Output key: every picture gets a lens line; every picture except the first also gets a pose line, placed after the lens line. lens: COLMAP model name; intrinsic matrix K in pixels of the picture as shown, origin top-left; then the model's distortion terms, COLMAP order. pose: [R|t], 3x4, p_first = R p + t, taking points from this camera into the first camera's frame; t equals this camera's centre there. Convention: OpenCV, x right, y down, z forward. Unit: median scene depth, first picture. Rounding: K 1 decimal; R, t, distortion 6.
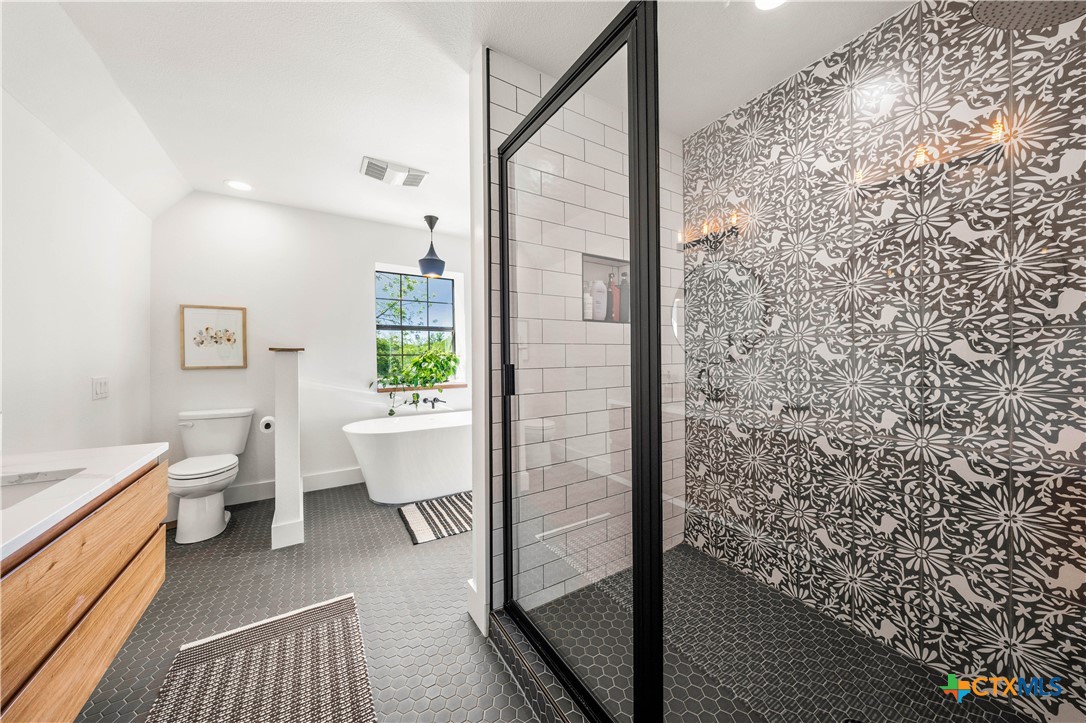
lens RADIAL K [[369.9, 0, 545.8], [0, 369.9, 356.9], [0, 0, 1]] dist [-0.000419, -0.000063]
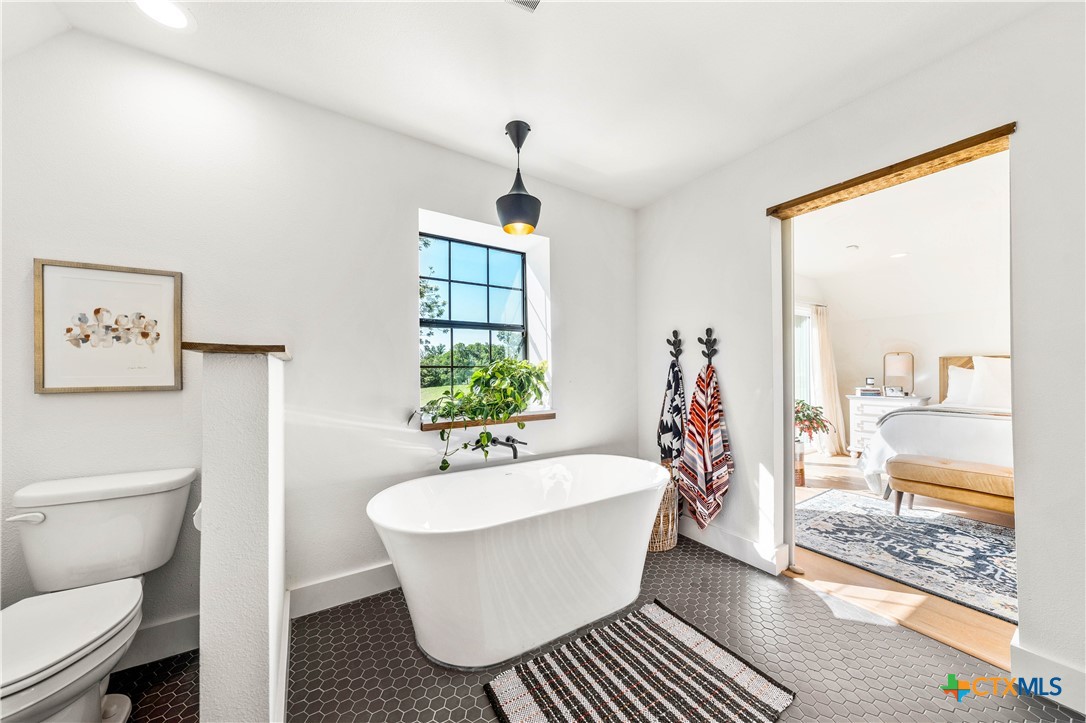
lens RADIAL K [[369.9, 0, 540.9], [0, 369.9, 367.8], [0, 0, 1]] dist [-0.000419, -0.000063]
pose [[0.999947, 0.003280, -0.009758, -0.303383], [-0.003328, 0.999982, -0.004973, 0.000314], [0.009741, 0.005005, 0.999940, 0.488373]]
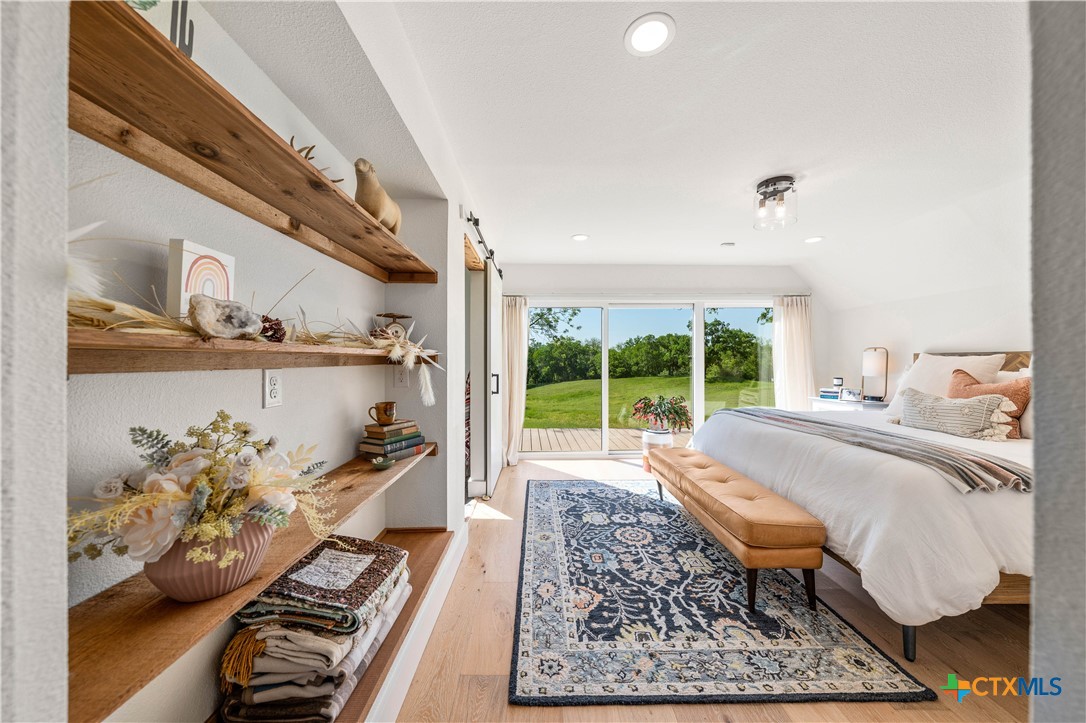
lens RADIAL K [[369.9, 0, 541.7], [0, 369.9, 360.3], [0, 0, 1]] dist [-0.000419, -0.000063]
pose [[0.851480, 0.005986, -0.524353, -0.271541], [-0.006408, 0.999979, 0.001010, -0.000444], [0.524348, 0.002500, 0.851501, 0.485066]]
